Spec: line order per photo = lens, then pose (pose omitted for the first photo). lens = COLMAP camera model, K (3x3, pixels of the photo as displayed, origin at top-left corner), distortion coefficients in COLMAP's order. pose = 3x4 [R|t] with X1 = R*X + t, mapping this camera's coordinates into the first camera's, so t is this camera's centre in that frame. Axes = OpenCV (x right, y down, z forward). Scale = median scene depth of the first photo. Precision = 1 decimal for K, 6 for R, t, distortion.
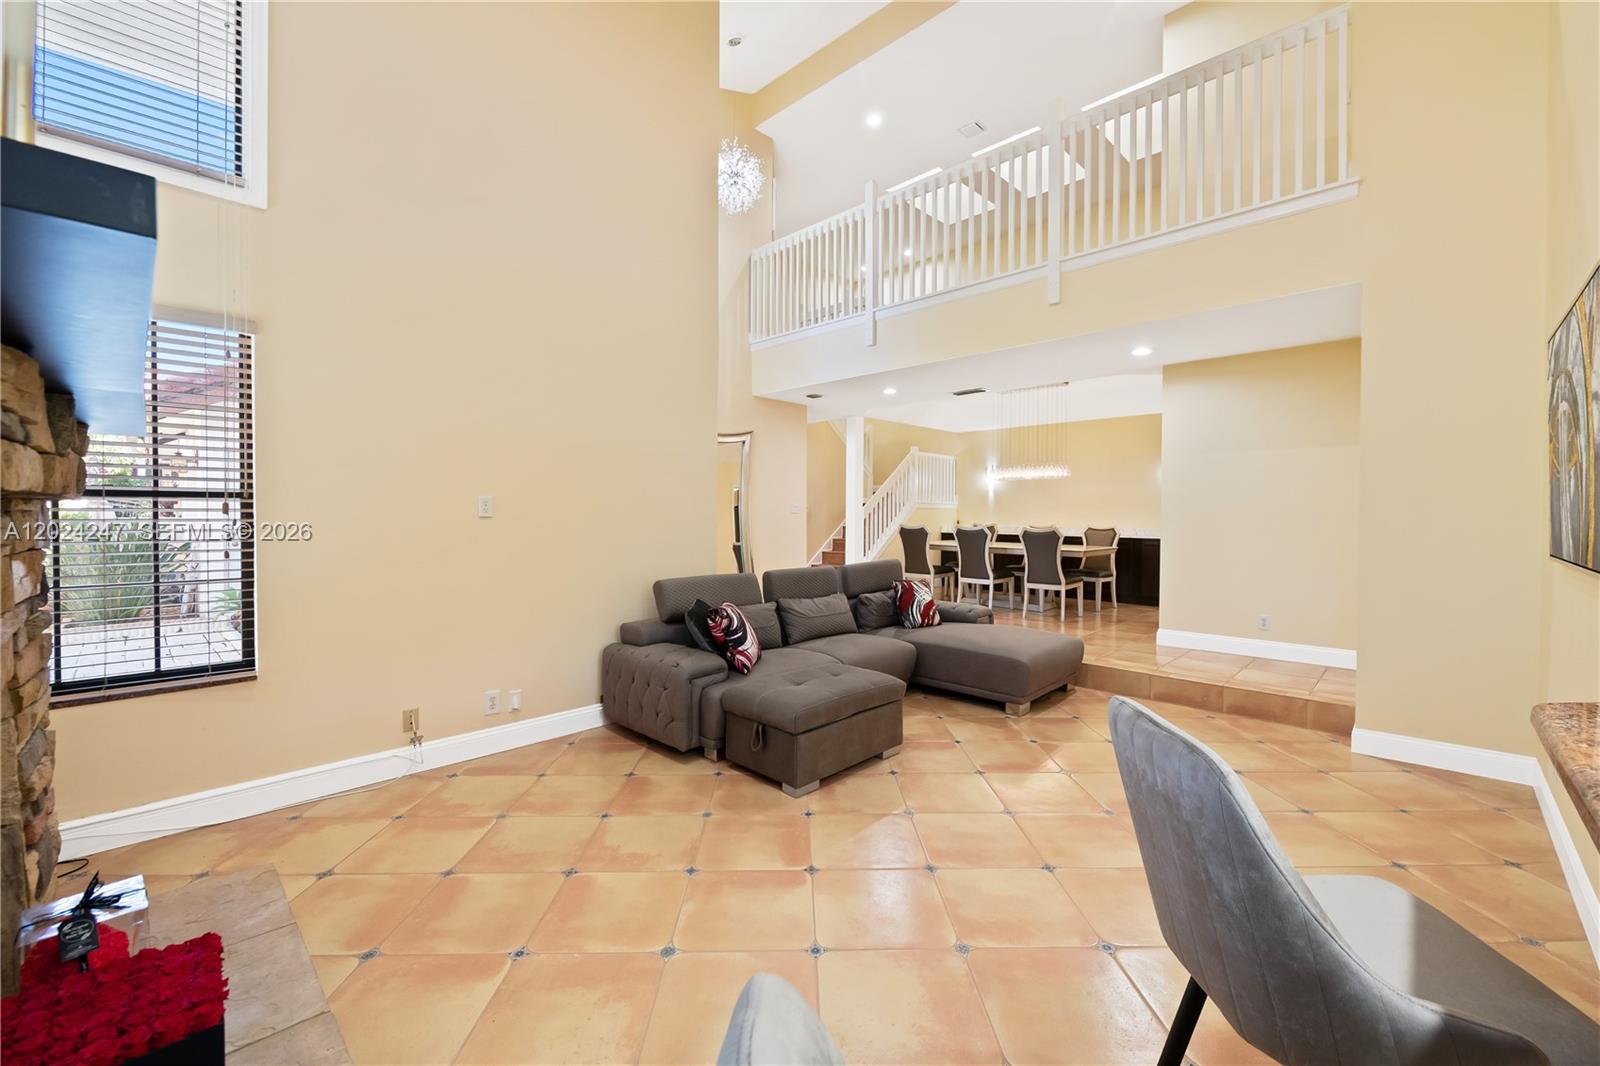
lens RADIAL K [[648.0, 0, 803.4], [0, 648.0, 516.3], [0, 0, 1]] dist [-0.000978, -0.000170]
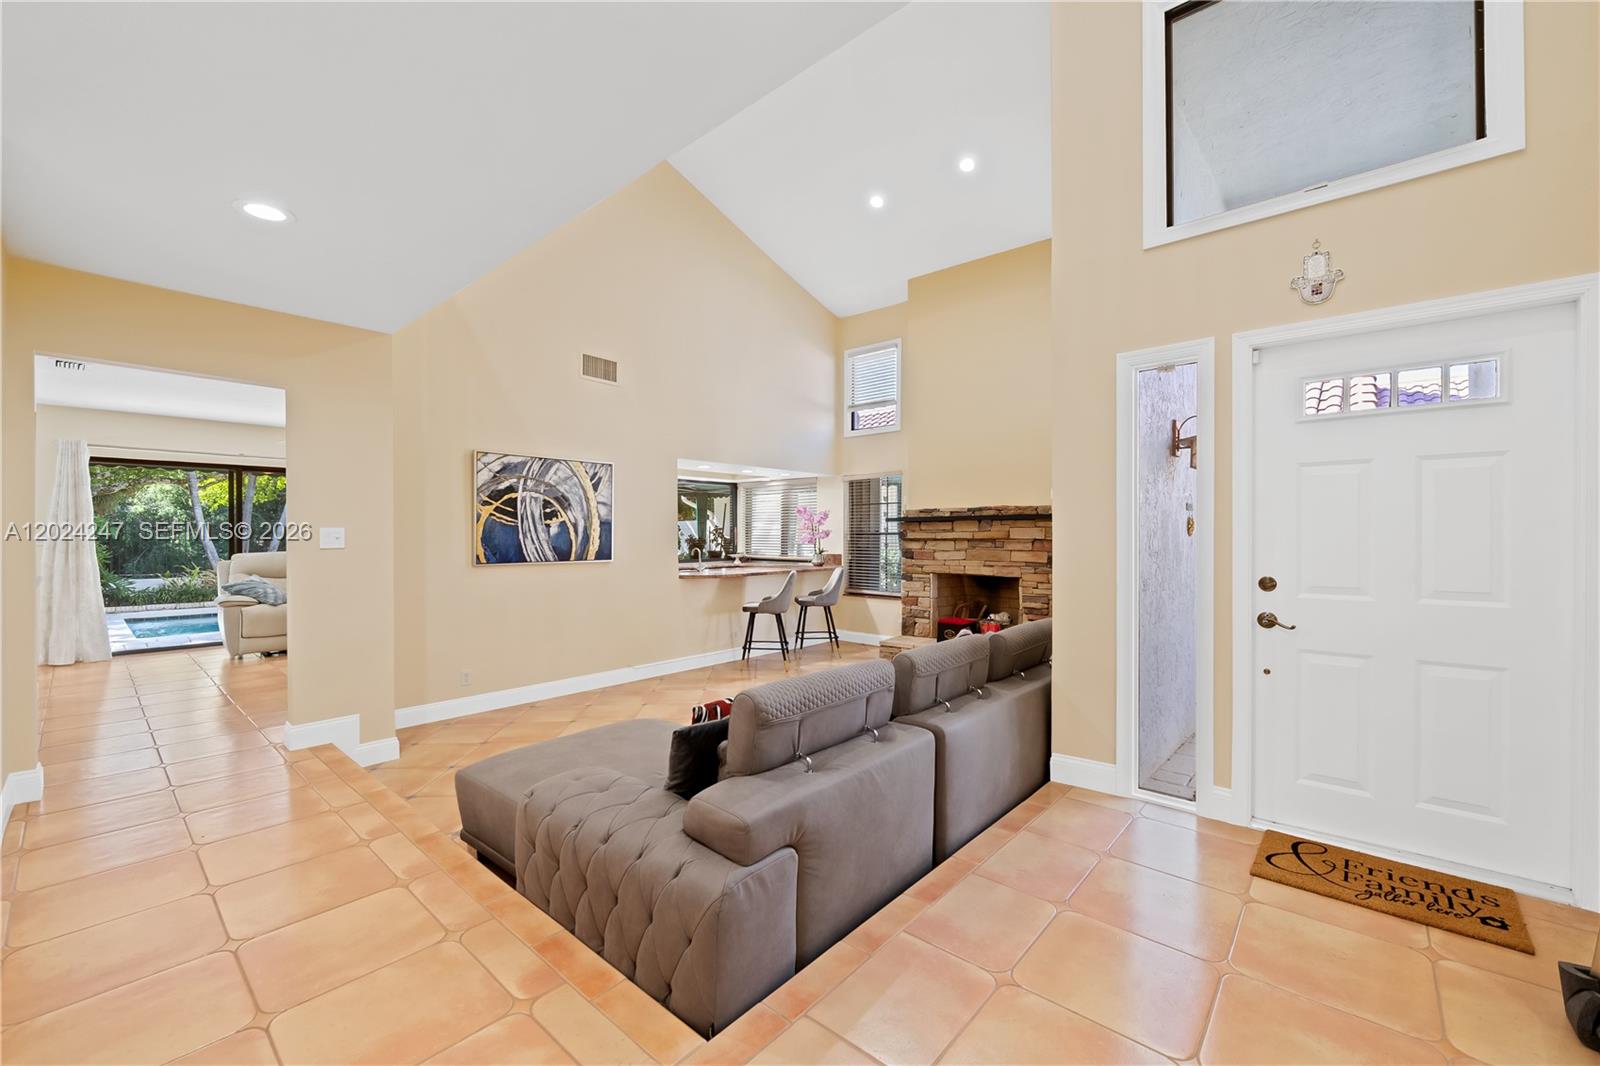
lens RADIAL K [[634.7, 0, 808.5], [0, 634.7, 535.8], [0, 0, 1]] dist [0.001349, 0.000005]
pose [[-0.998659, -0.004063, -0.051616, 0.263864], [-0.004507, 0.999954, 0.008492, -0.039740], [0.051579, 0.008713, -0.998631, 2.739630]]
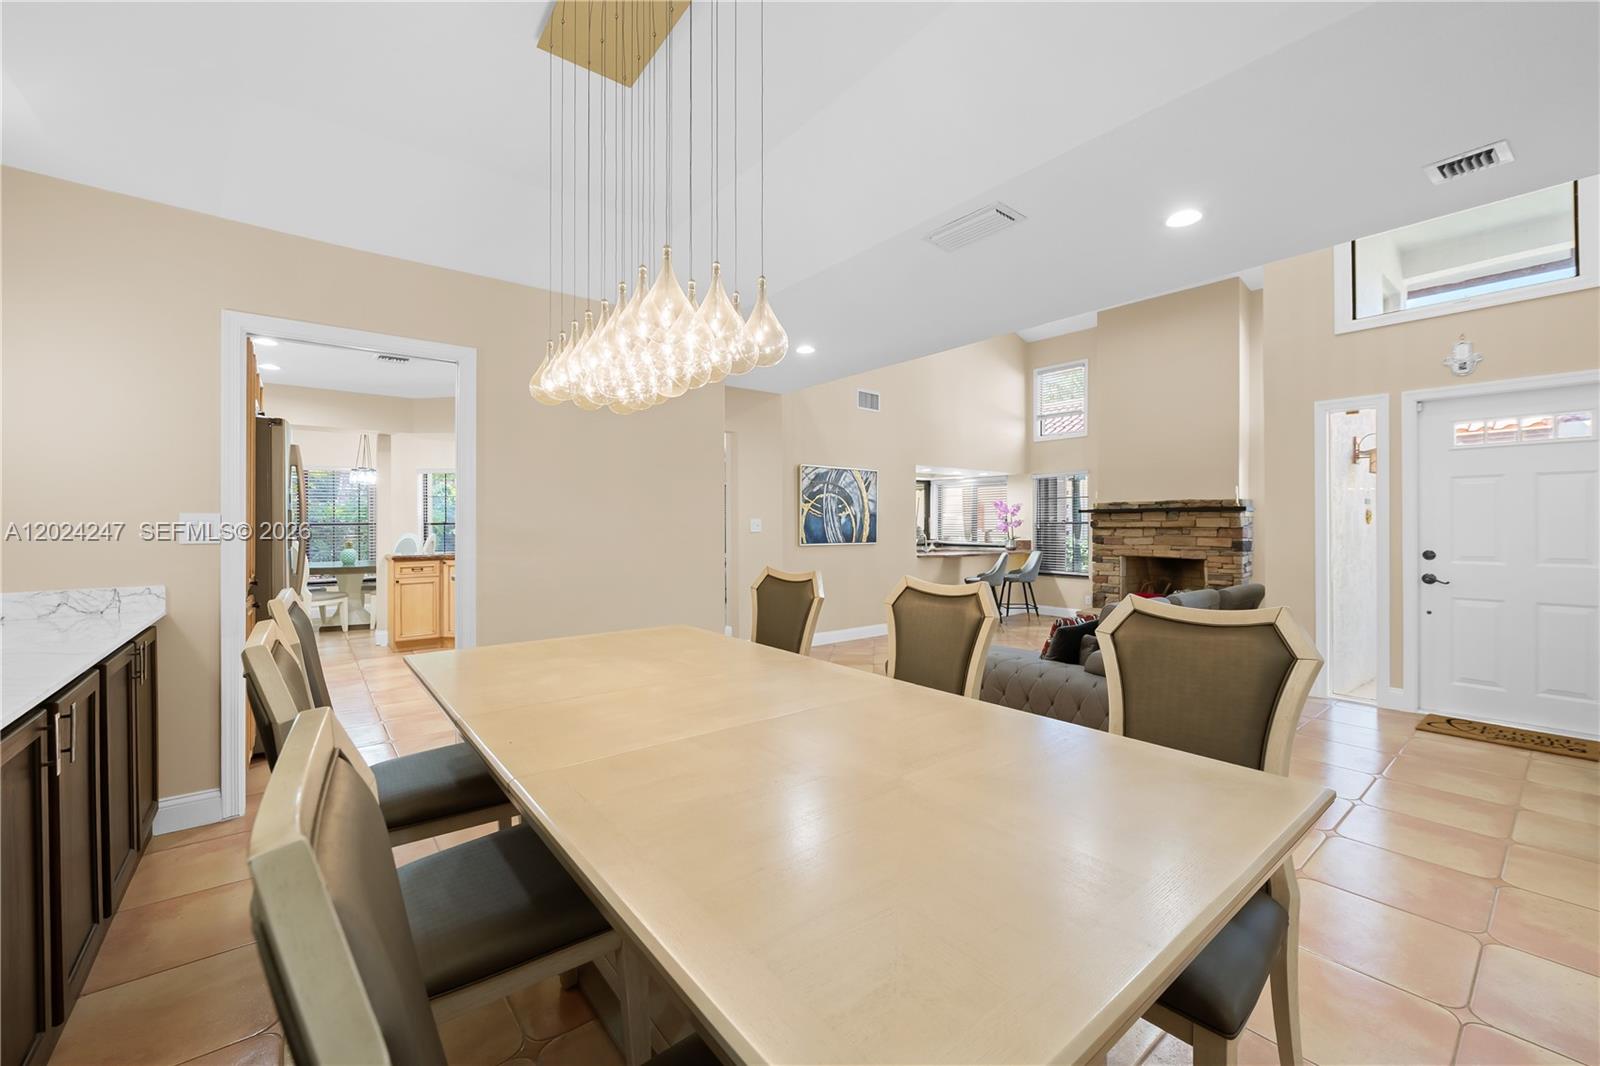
lens RADIAL K [[634.2, 0, 804.0], [0, 634.2, 521.3], [0, 0, 1]] dist [-0.001504, -0.000279]
pose [[-0.991727, -0.003466, 0.128317, 0.753254], [-0.003222, 0.999993, 0.002108, -0.038171], [-0.128324, 0.001677, -0.991731, 3.434819]]
